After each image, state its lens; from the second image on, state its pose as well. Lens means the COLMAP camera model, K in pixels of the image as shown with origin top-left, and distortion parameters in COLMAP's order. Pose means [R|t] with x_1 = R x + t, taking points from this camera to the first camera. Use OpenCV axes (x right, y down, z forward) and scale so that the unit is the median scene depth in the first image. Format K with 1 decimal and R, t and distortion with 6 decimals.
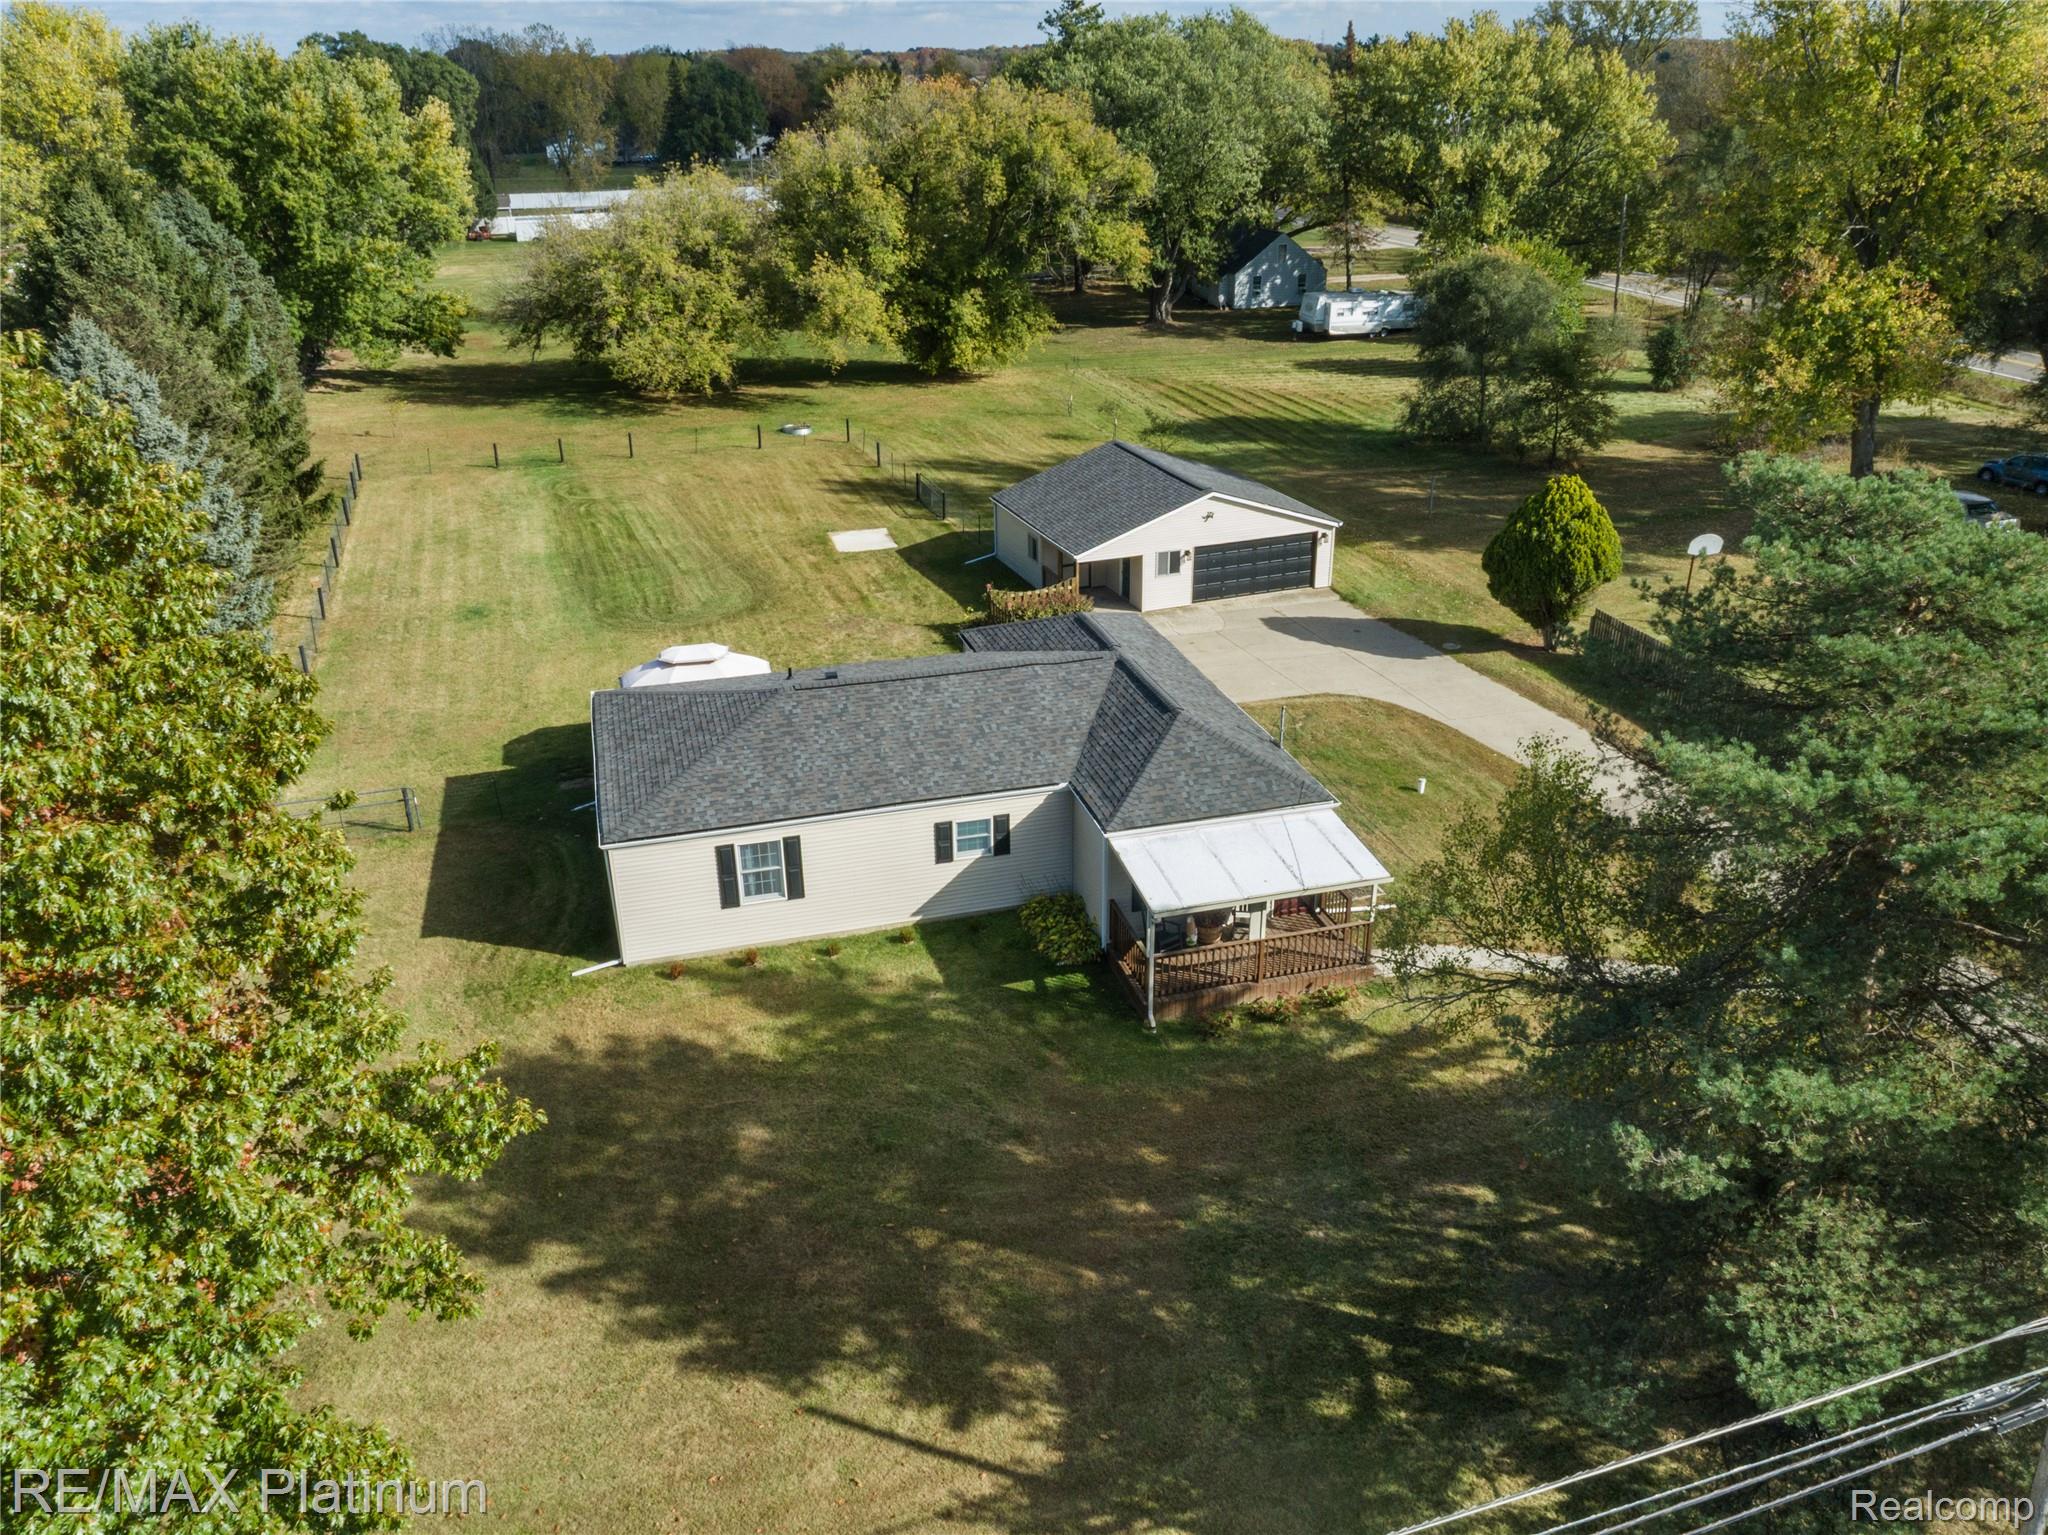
lens RADIAL K [[1553.8, 0, 1024.0], [0, 1553.8, 767.5], [0, 0, 1]] dist [-0.021388, 0.006309]
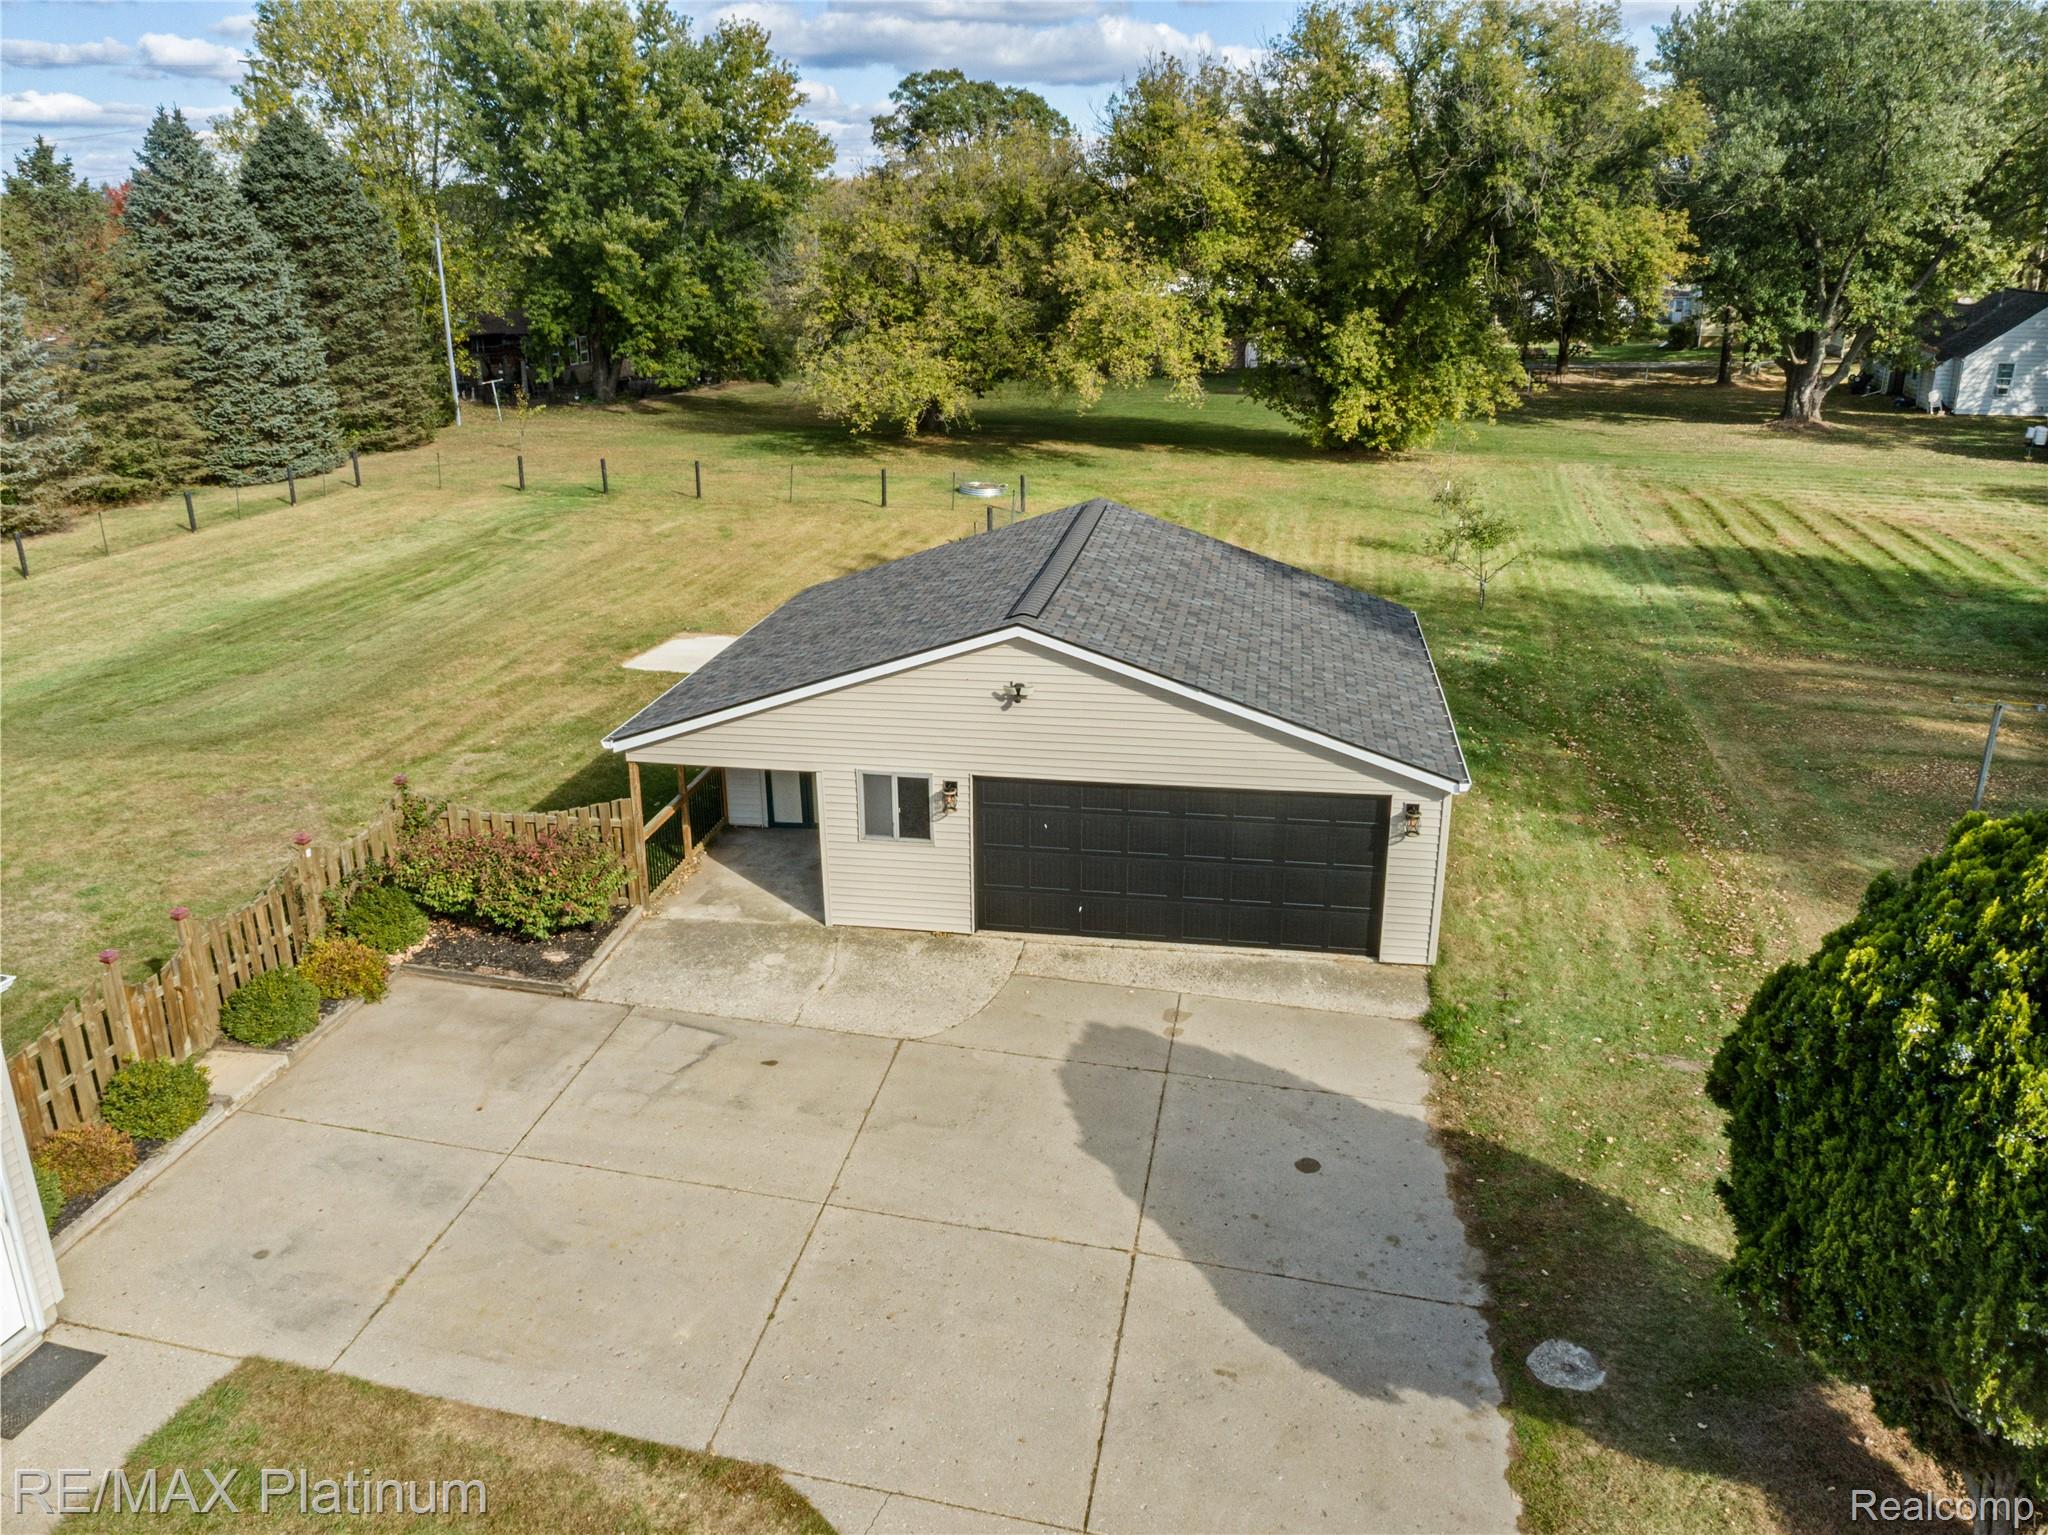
lens RADIAL K [[1553.8, 0, 1024.0], [0, 1553.8, 767.5], [0, 0, 1]] dist [-0.021388, 0.006309]
pose [[0.864579, 0.173342, -0.471652, 0.274217], [-0.214499, 0.976116, -0.034453, -0.130361], [0.454416, 0.130956, 0.881111, 0.678356]]
